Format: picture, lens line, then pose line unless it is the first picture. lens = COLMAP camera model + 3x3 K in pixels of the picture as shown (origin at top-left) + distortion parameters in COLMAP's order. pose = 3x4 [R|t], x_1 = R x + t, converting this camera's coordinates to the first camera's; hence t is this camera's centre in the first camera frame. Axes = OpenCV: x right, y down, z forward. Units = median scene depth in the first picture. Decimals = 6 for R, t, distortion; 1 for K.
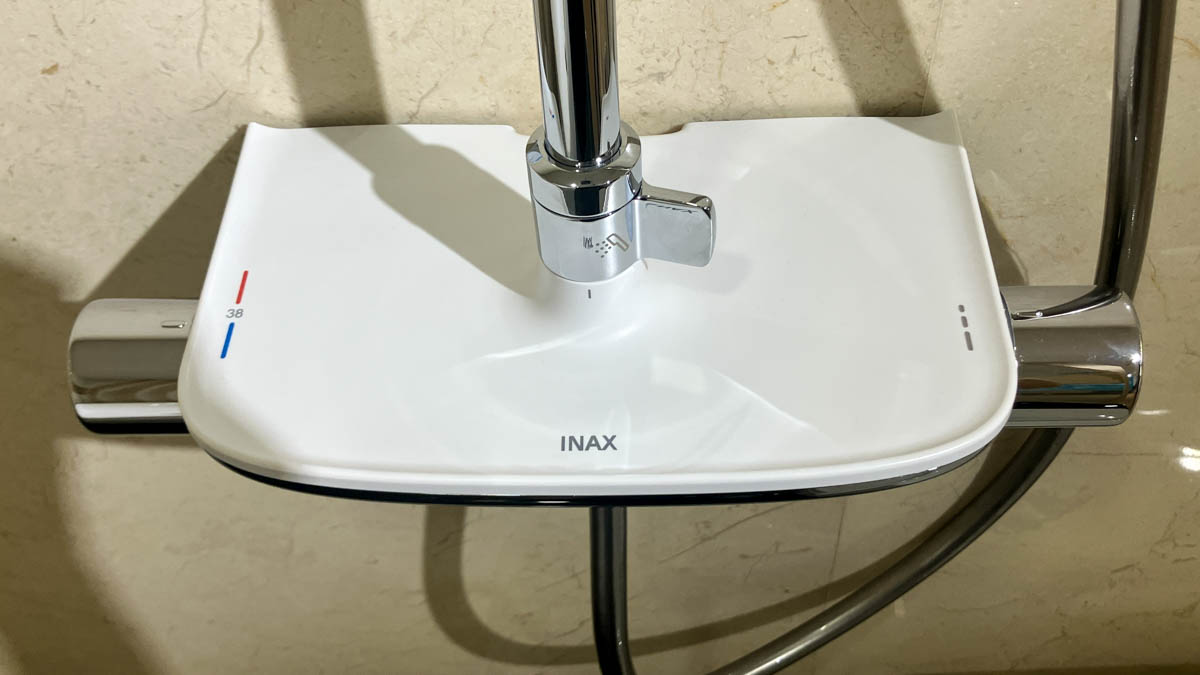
lens RADIAL K [[1193.7, 0, 600.0], [0, 1193.7, 337.5], [0, 0, 1]] dist [-0.000972, -0.031469]
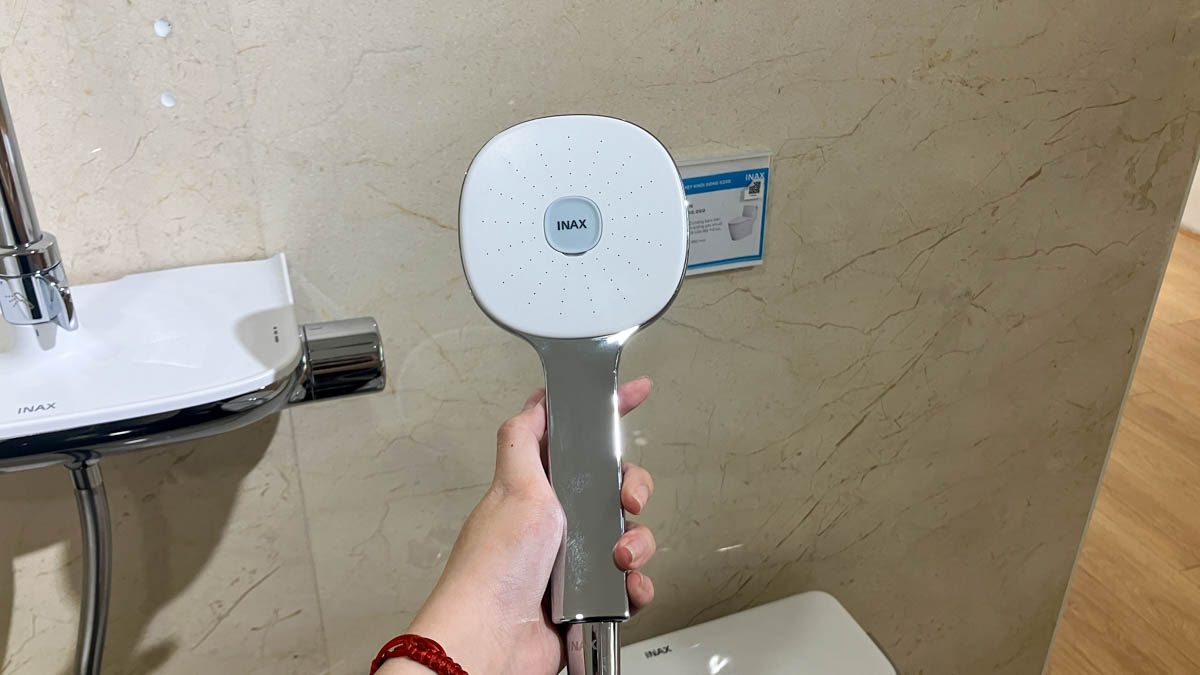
lens RADIAL K [[1005.0, 0, 620.8], [0, 1005.0, 338.0], [0, 0, 1]] dist [0.007042, 0.018229]
pose [[0.932183, -0.110593, 0.344679, 0.235609], [0.229421, 0.917027, -0.326233, 0.550401], [-0.280001, 0.383185, 0.880209, -0.450474]]
